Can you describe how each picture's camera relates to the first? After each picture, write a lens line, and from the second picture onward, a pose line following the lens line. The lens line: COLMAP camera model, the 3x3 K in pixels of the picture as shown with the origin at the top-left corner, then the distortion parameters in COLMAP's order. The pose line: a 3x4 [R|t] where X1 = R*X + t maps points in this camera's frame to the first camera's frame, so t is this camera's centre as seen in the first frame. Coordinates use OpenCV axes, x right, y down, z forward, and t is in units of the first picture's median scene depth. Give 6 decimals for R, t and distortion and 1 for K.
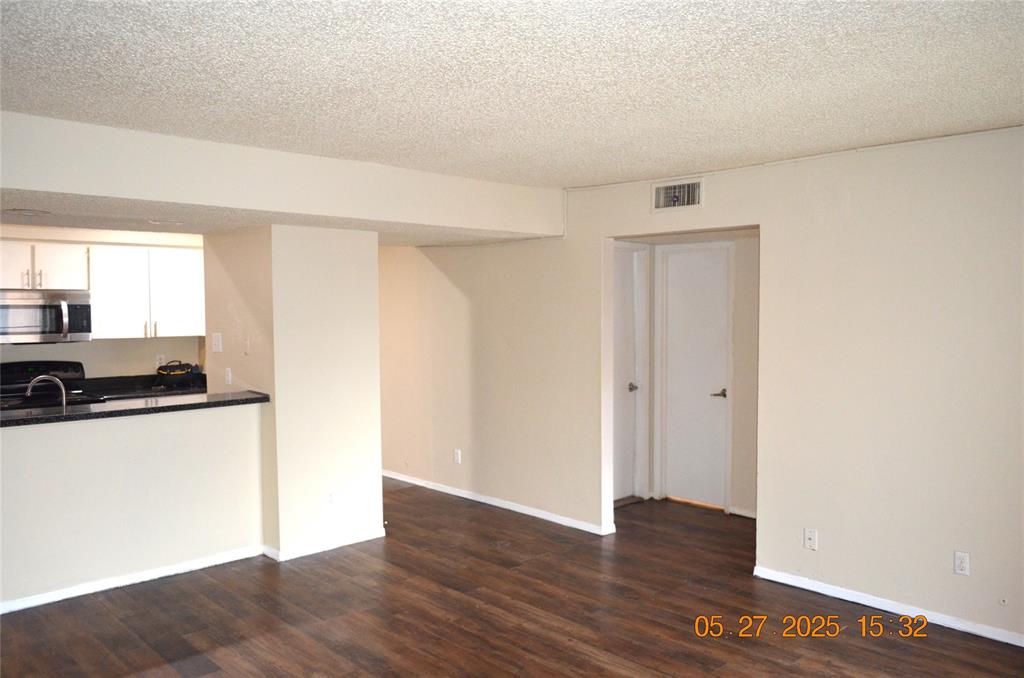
lens RADIAL K [[795.2, 0, 512.0], [0, 795.2, 339.0], [0, 0, 1]] dist [-0.004275, -0.000288]
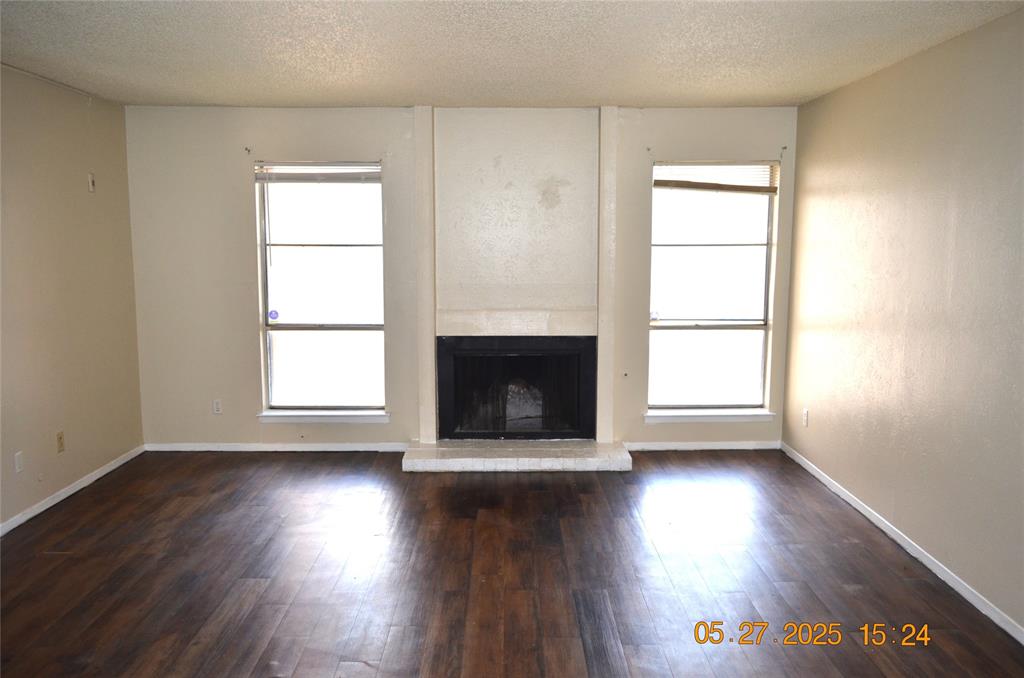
lens RADIAL K [[848.5, 0, 512.0], [0, 848.5, 339.0], [0, 0, 1]] dist [-0.008284, 0.003300]
pose [[-0.732655, -0.080774, 0.675790, -0.647762], [0.035291, 0.987088, 0.156242, -0.040622], [-0.679685, 0.138321, -0.720344, 1.238981]]
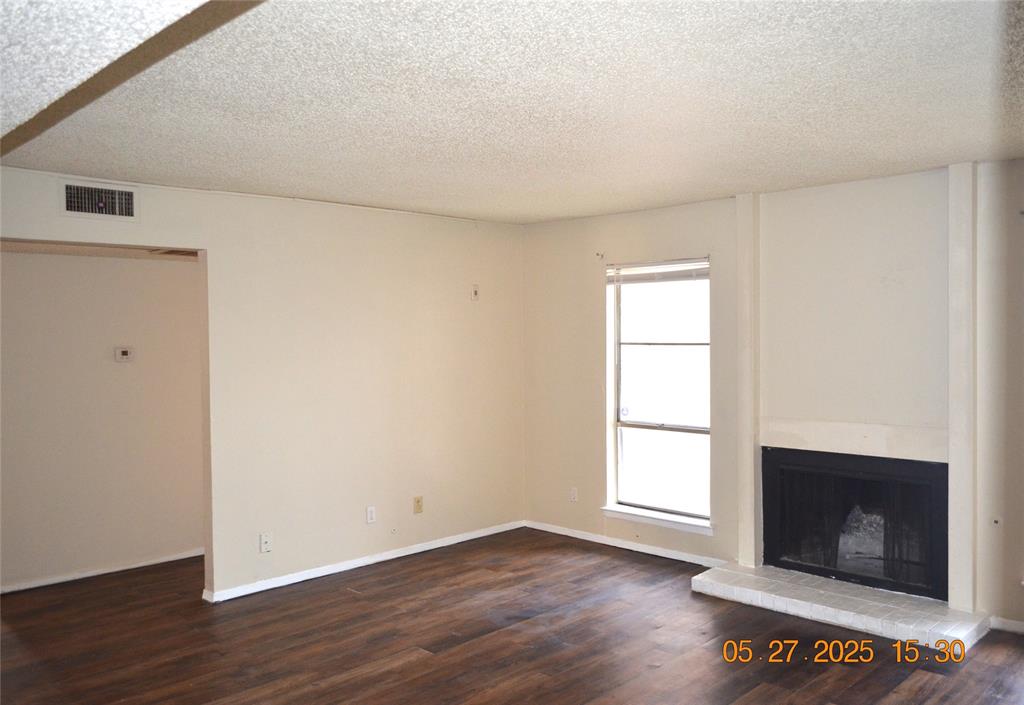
lens RADIAL K [[846.4, 0, 512.0], [0, 846.4, 352.5], [0, 0, 1]] dist [0.002219, -0.001426]
pose [[-0.024016, -0.015540, 0.999591, -0.835707], [0.059519, 0.998083, 0.016947, -0.010344], [-0.997938, 0.059901, -0.023045, 0.703882]]
